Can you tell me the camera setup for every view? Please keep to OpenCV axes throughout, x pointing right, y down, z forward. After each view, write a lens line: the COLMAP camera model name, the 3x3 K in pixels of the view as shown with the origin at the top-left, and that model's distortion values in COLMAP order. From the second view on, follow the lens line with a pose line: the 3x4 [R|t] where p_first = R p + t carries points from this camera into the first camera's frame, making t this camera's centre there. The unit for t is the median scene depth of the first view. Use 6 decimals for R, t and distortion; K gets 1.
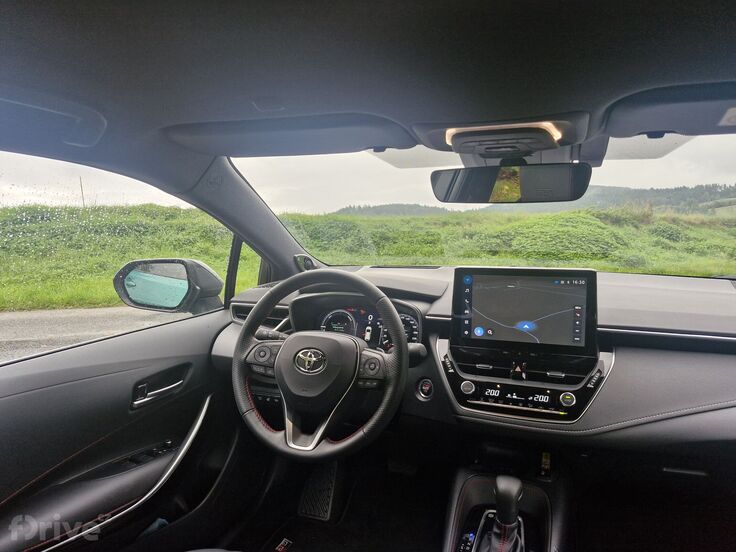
lens RADIAL K [[508.3, 0, 362.3], [0, 508.3, 292.7], [0, 0, 1]] dist [0.090986, -0.086306]
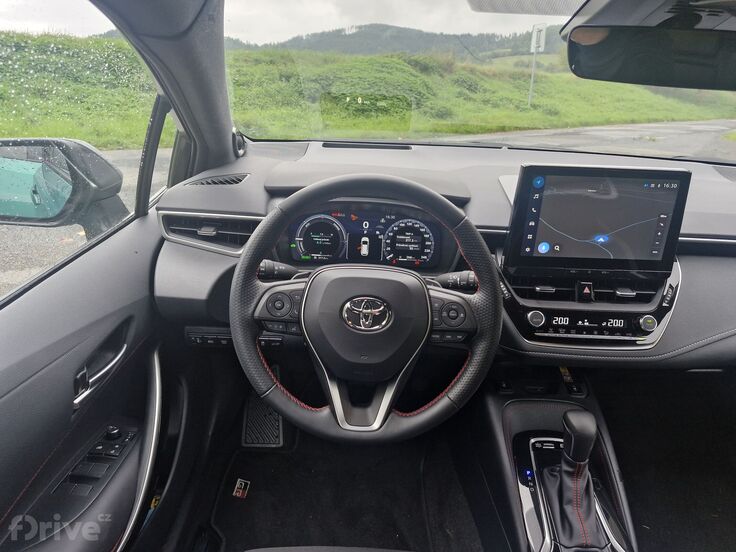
lens RADIAL K [[508.3, 0, 362.3], [0, 508.3, 292.7], [0, 0, 1]] dist [0.090986, -0.086306]
pose [[0.927933, -0.106451, 0.357224, -0.327778], [-0.000301, 0.958139, 0.286302, -0.086530], [-0.372747, -0.265776, 0.889057, 0.363443]]
